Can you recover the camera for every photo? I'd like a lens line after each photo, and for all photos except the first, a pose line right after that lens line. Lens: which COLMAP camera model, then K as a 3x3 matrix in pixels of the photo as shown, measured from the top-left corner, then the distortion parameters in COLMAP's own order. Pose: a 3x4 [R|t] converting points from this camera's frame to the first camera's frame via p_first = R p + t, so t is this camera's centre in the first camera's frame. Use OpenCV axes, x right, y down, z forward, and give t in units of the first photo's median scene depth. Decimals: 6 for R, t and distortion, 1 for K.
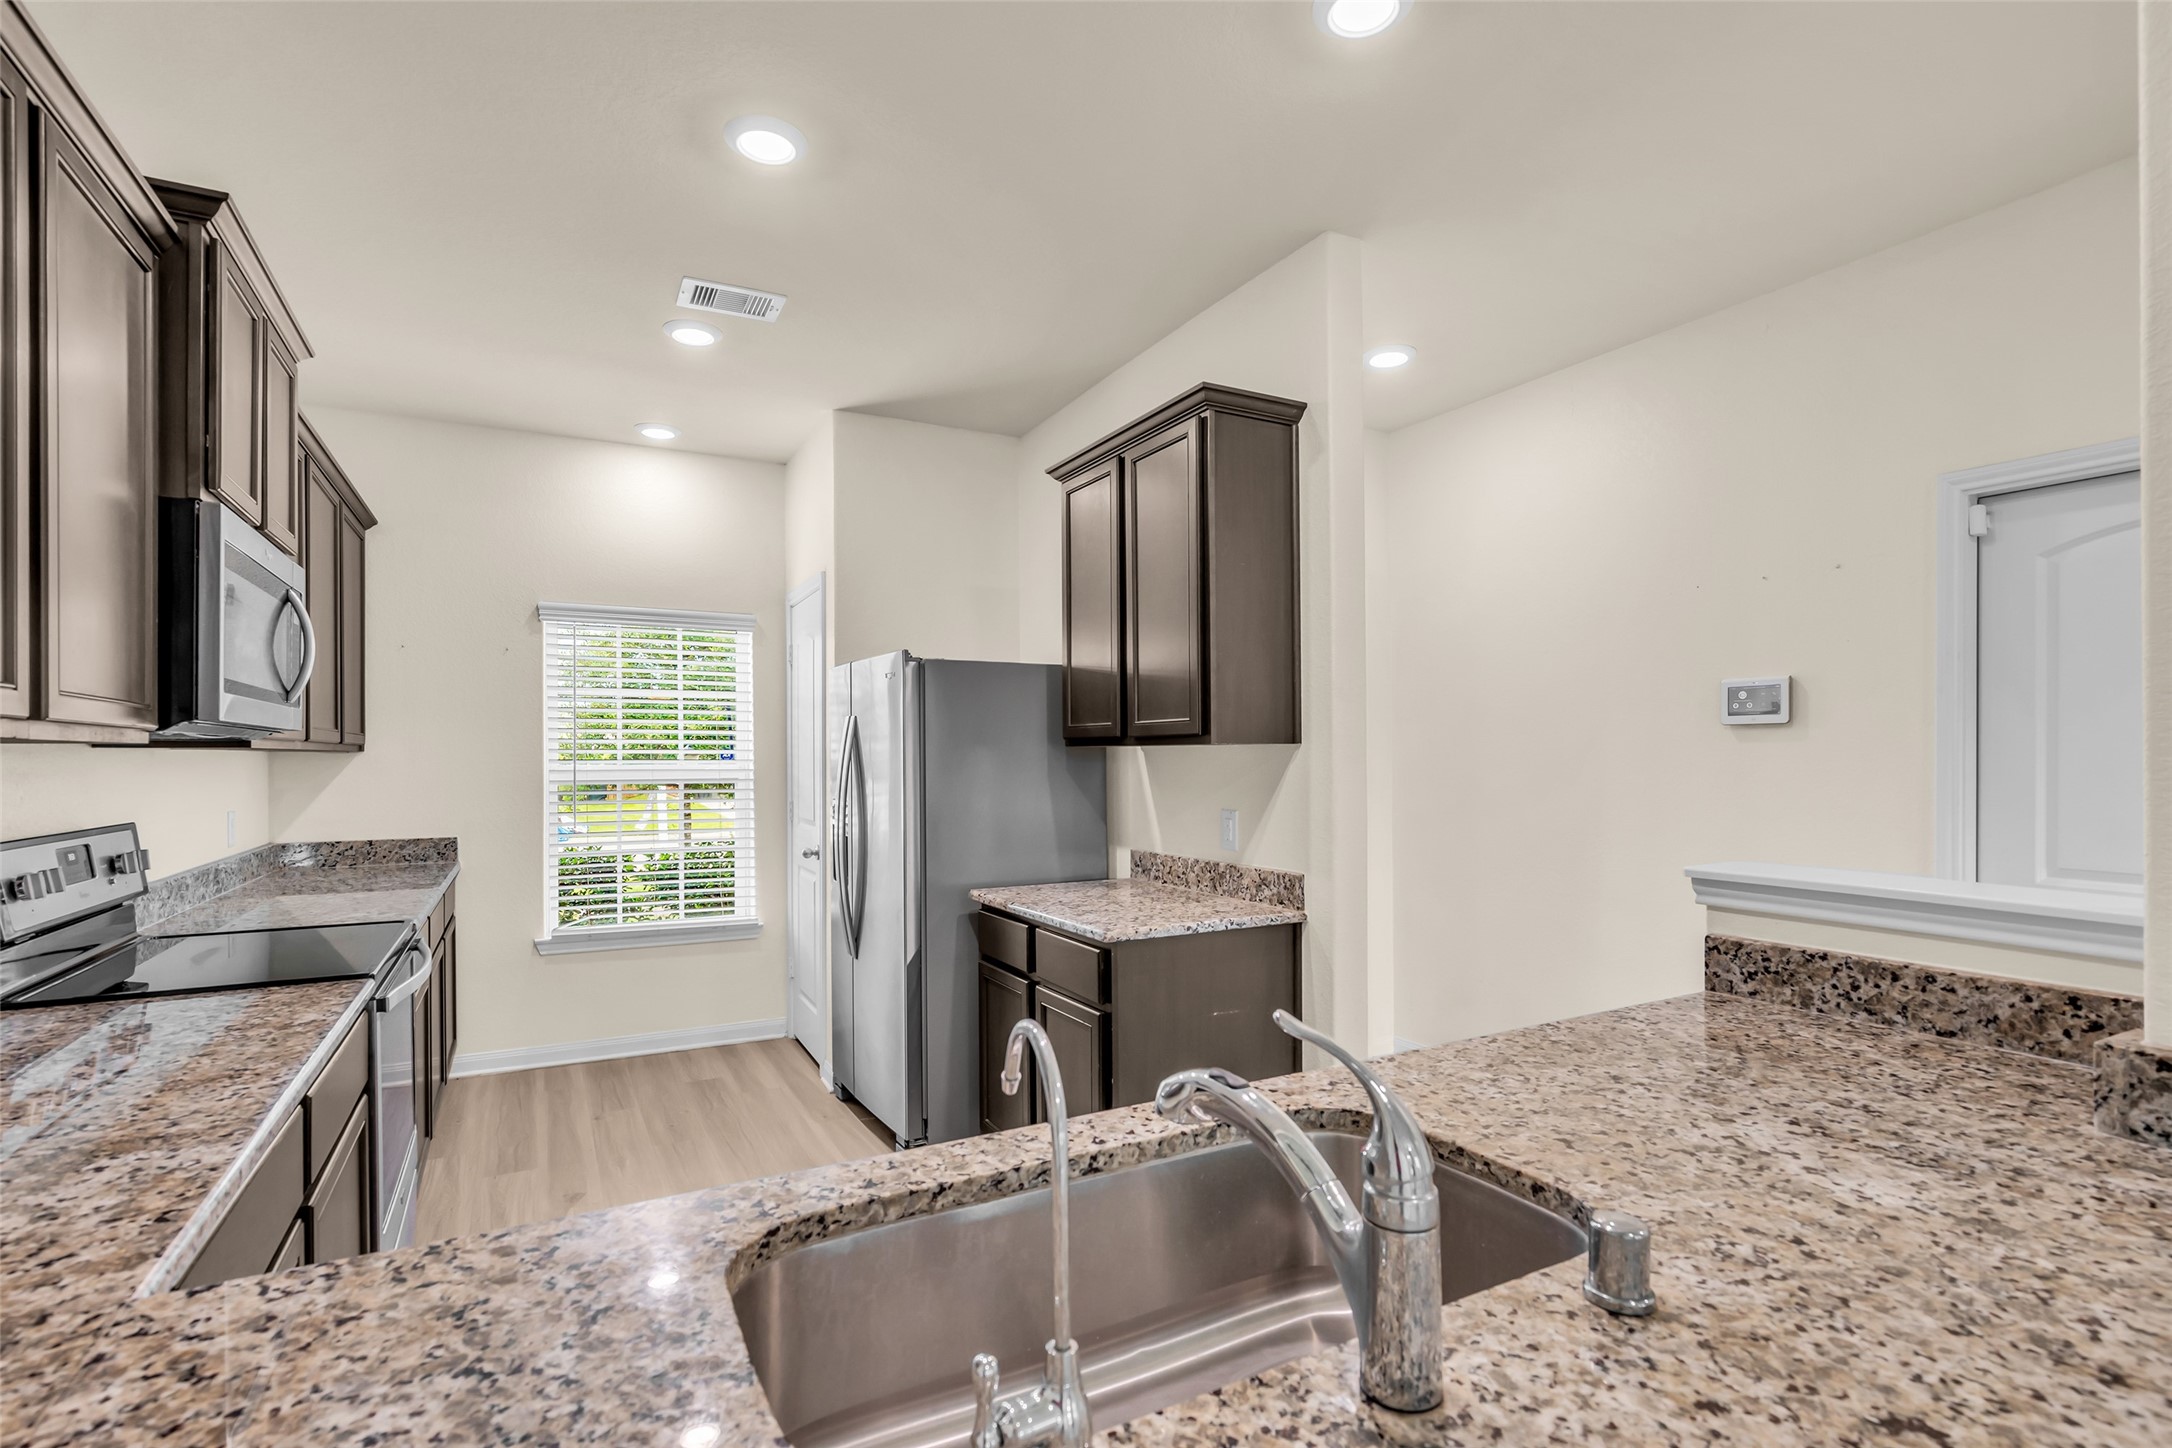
lens RADIAL K [[1005.8, 0, 1083.0], [0, 1005.8, 761.4], [0, 0, 1]] dist [-0.018856, 0.005609]
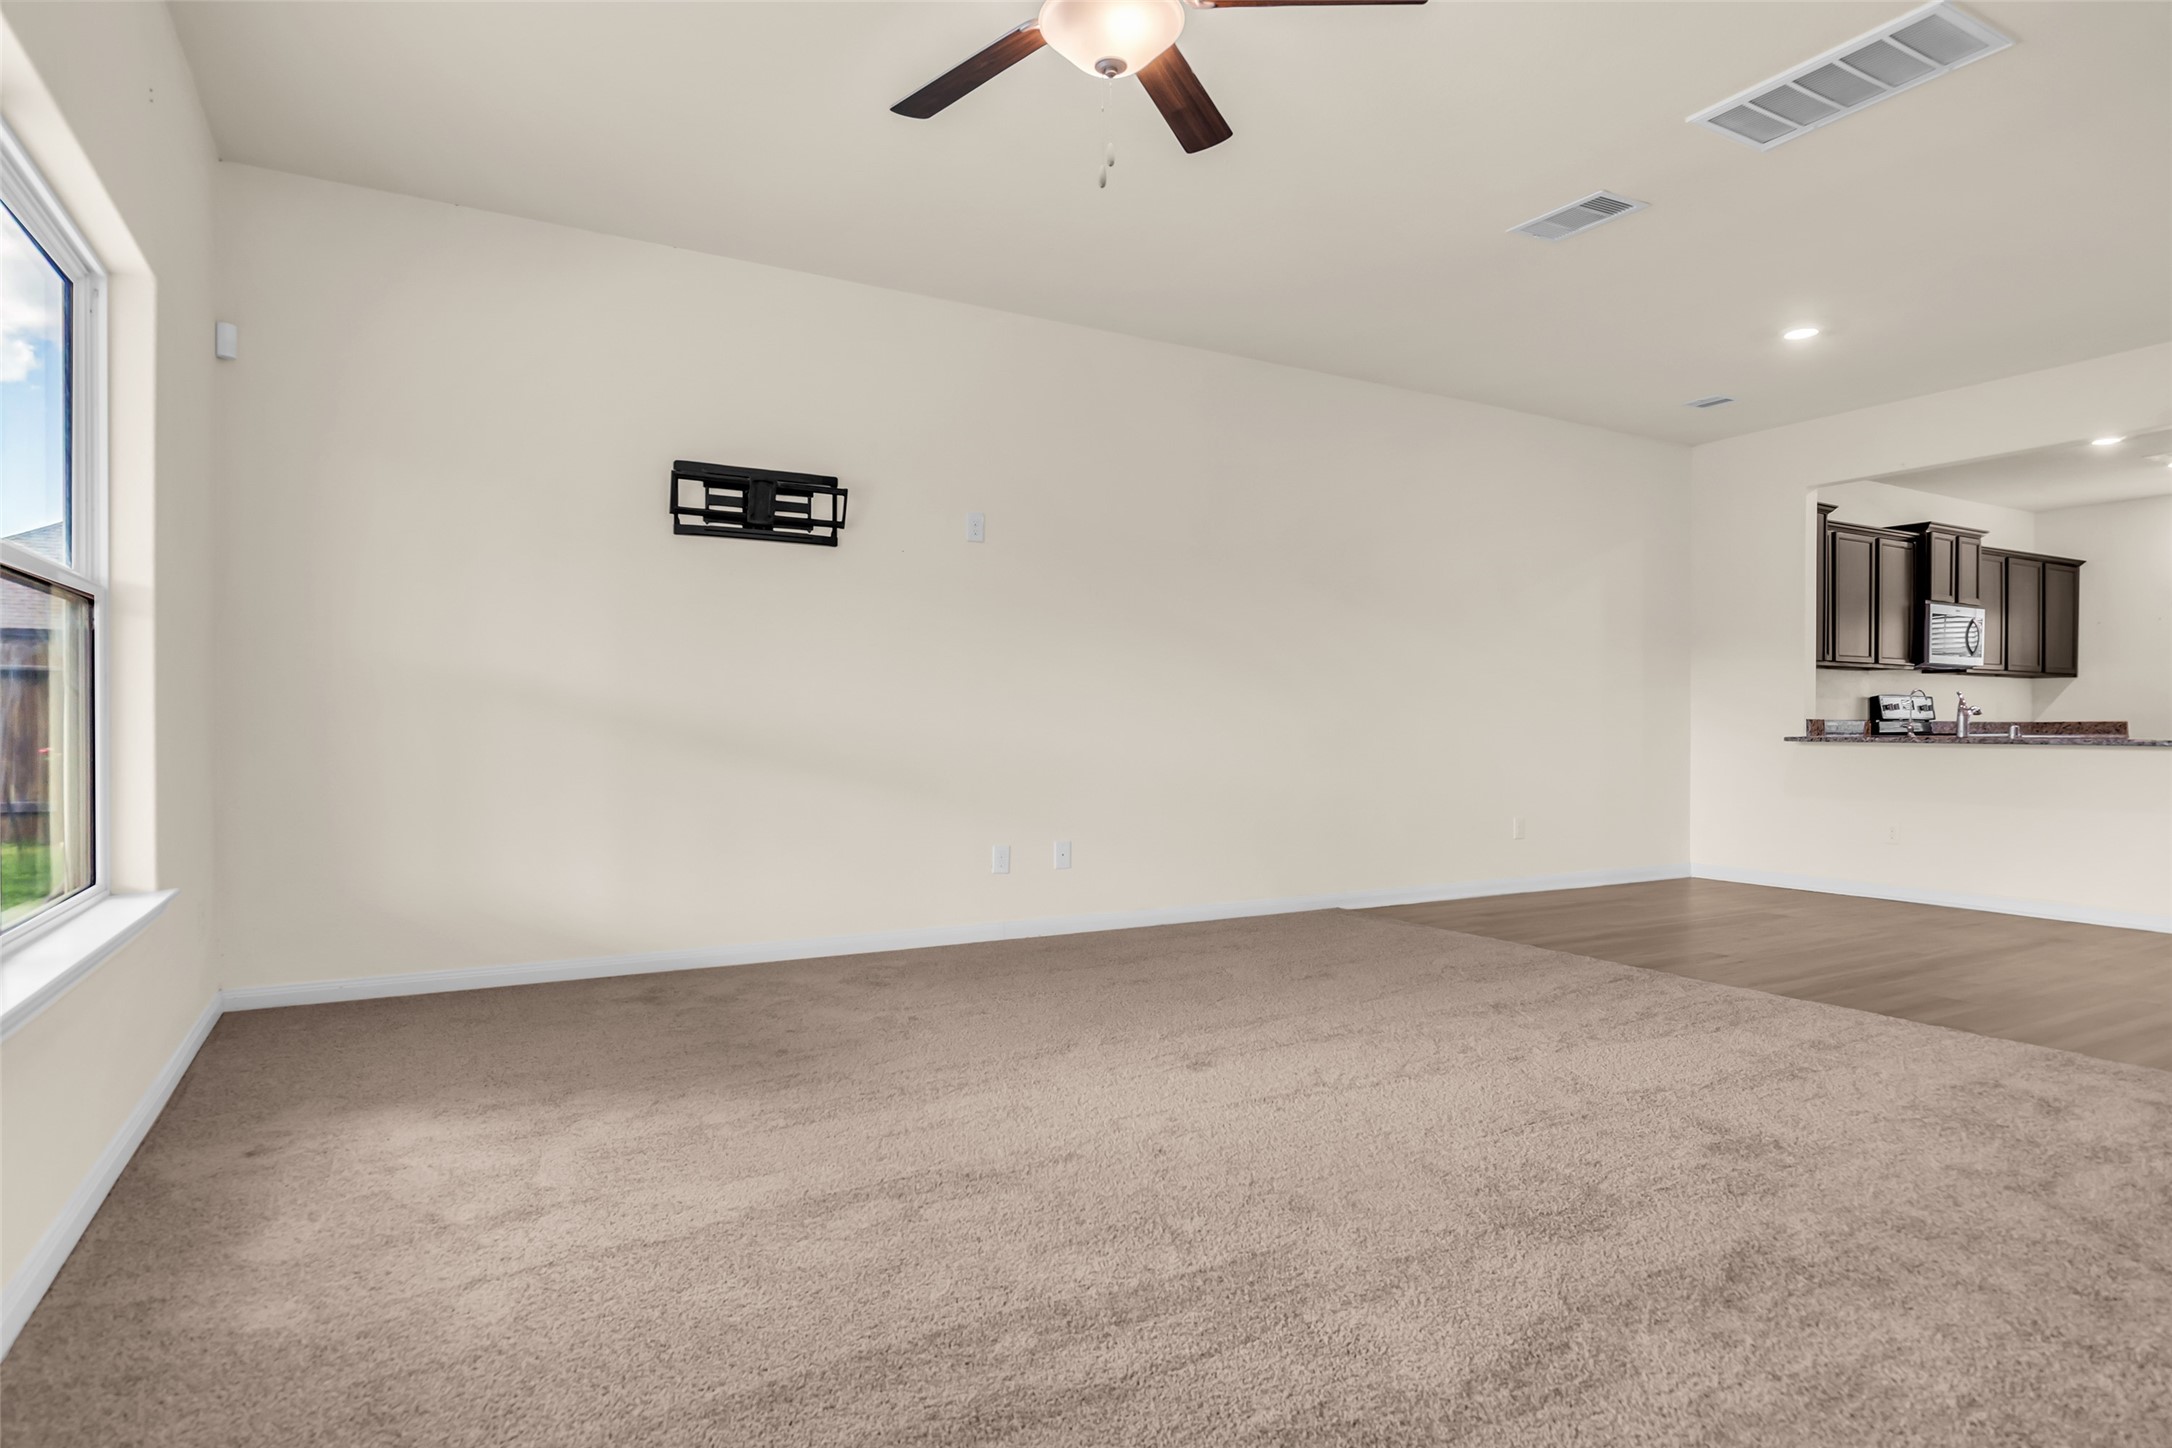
lens RADIAL K [[1192.6, 0, 1069.4], [0, 1192.6, 733.6], [0, 0, 1]] dist [-0.010262, 0.002087]
pose [[0.012299, 0.009773, -0.999877, 2.974944], [-0.008564, 0.999917, 0.009668, 0.177113], [0.999888, 0.008444, 0.012382, -1.909952]]
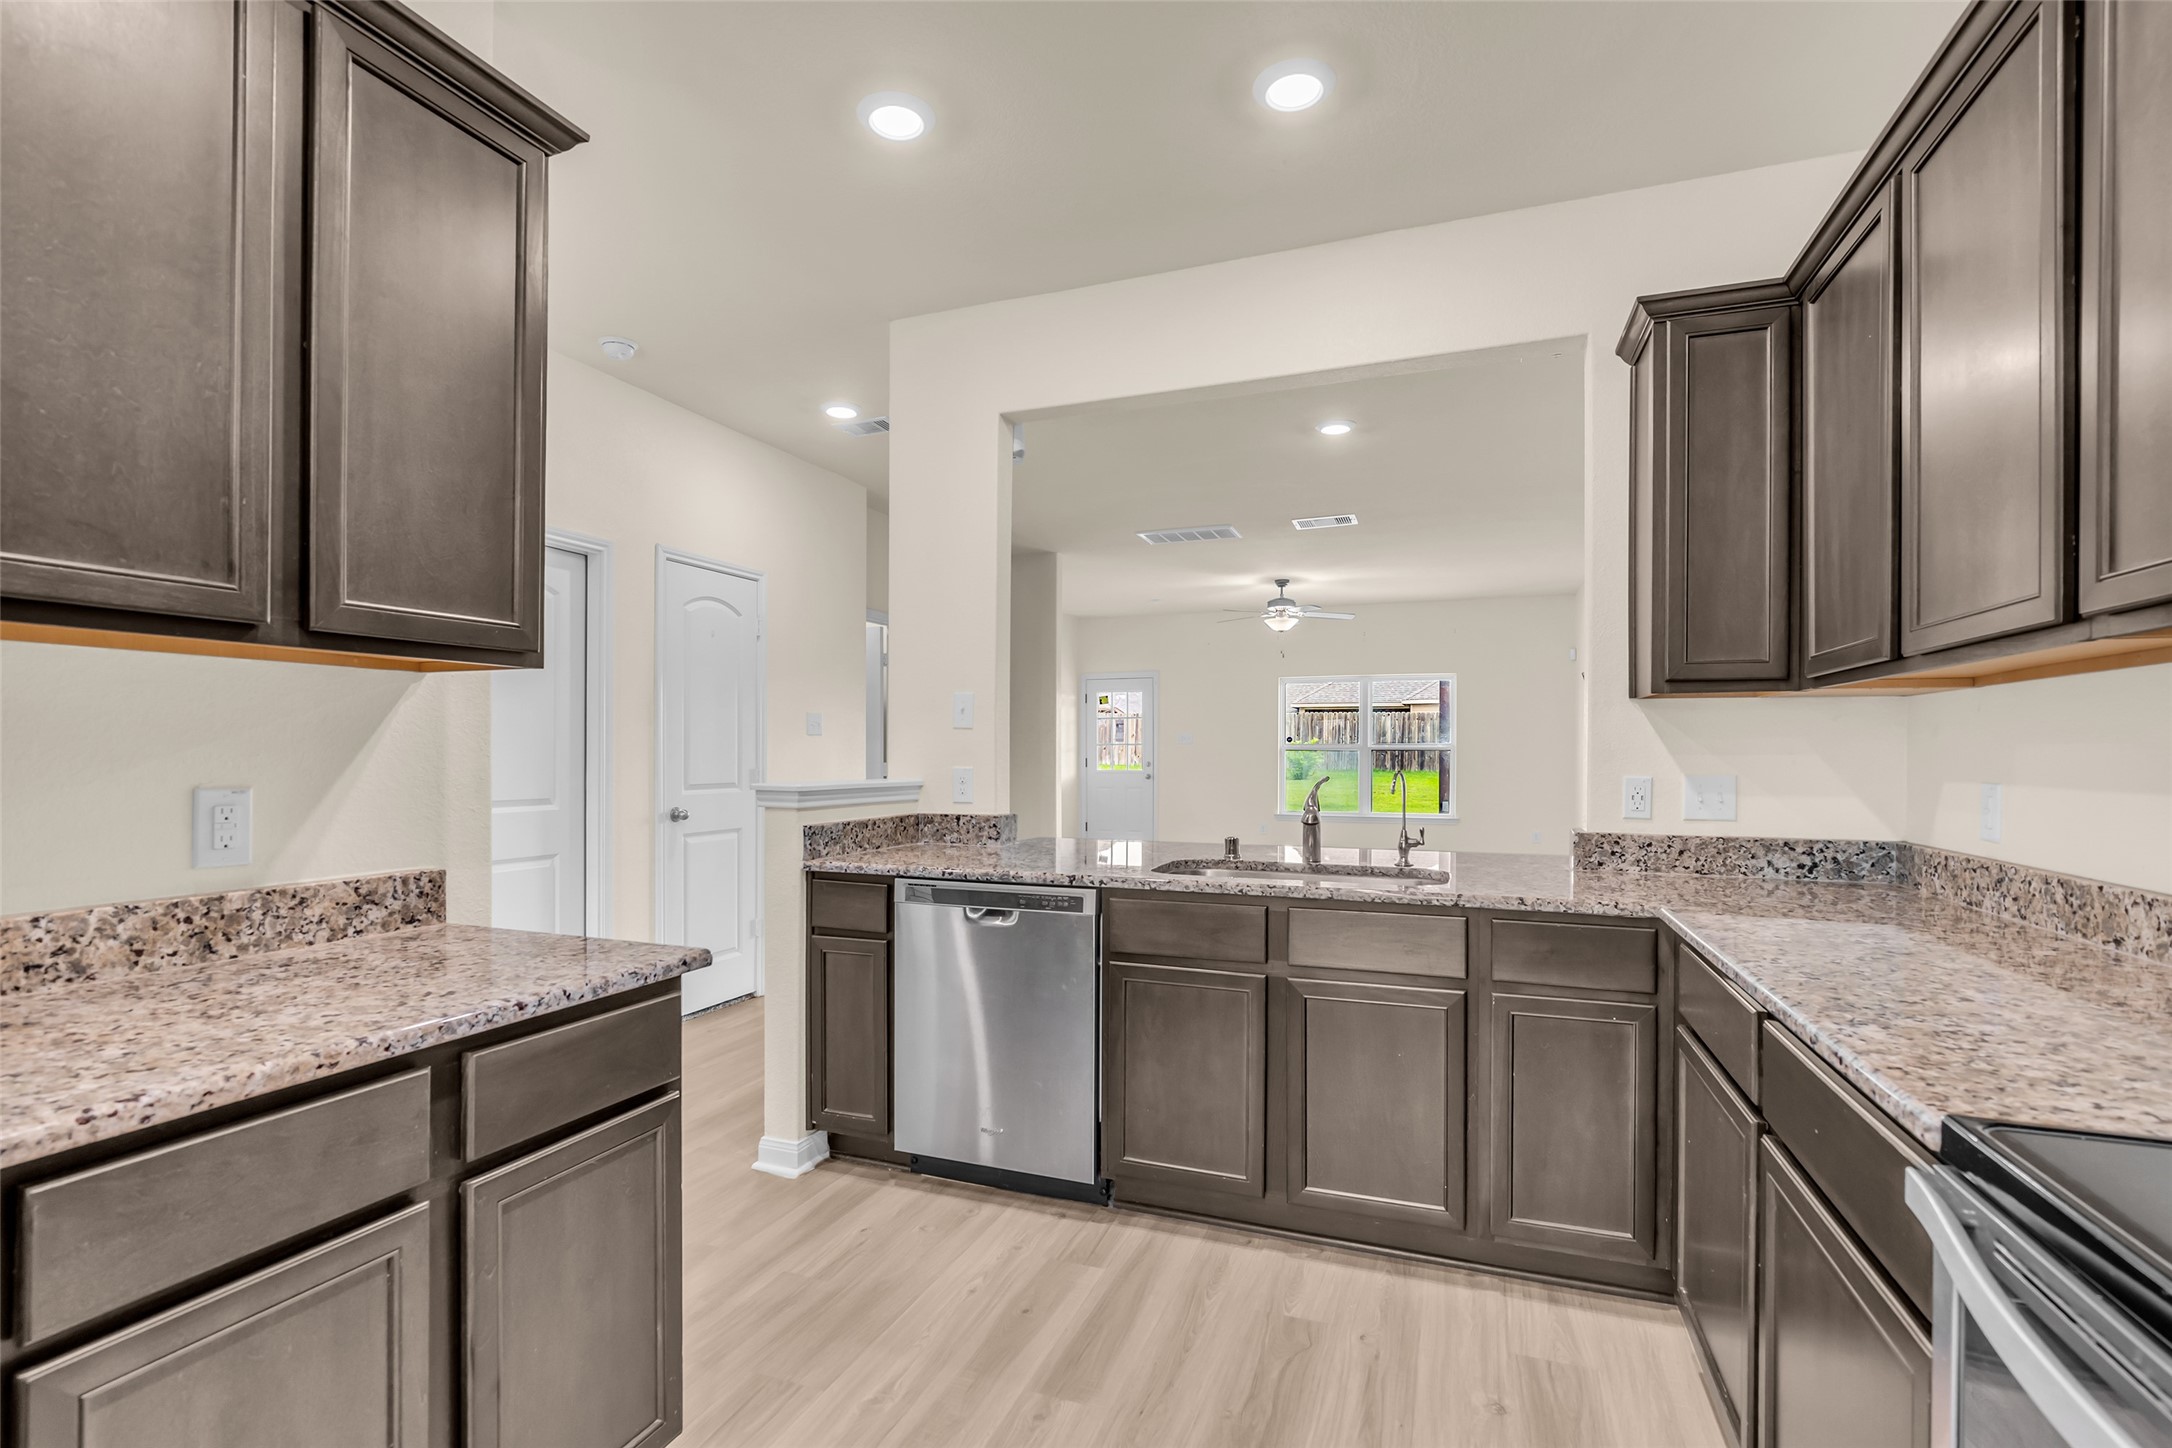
lens RADIAL K [[1005.8, 0, 1075.3], [0, 1005.8, 752.1], [0, 0, 1]] dist [-0.018856, 0.005609]
pose [[-0.644724, 0.001577, 0.764414, -0.717506], [0.004378, 0.999989, 0.001629, 0.046458], [-0.764403, 0.004397, -0.644724, 1.413258]]
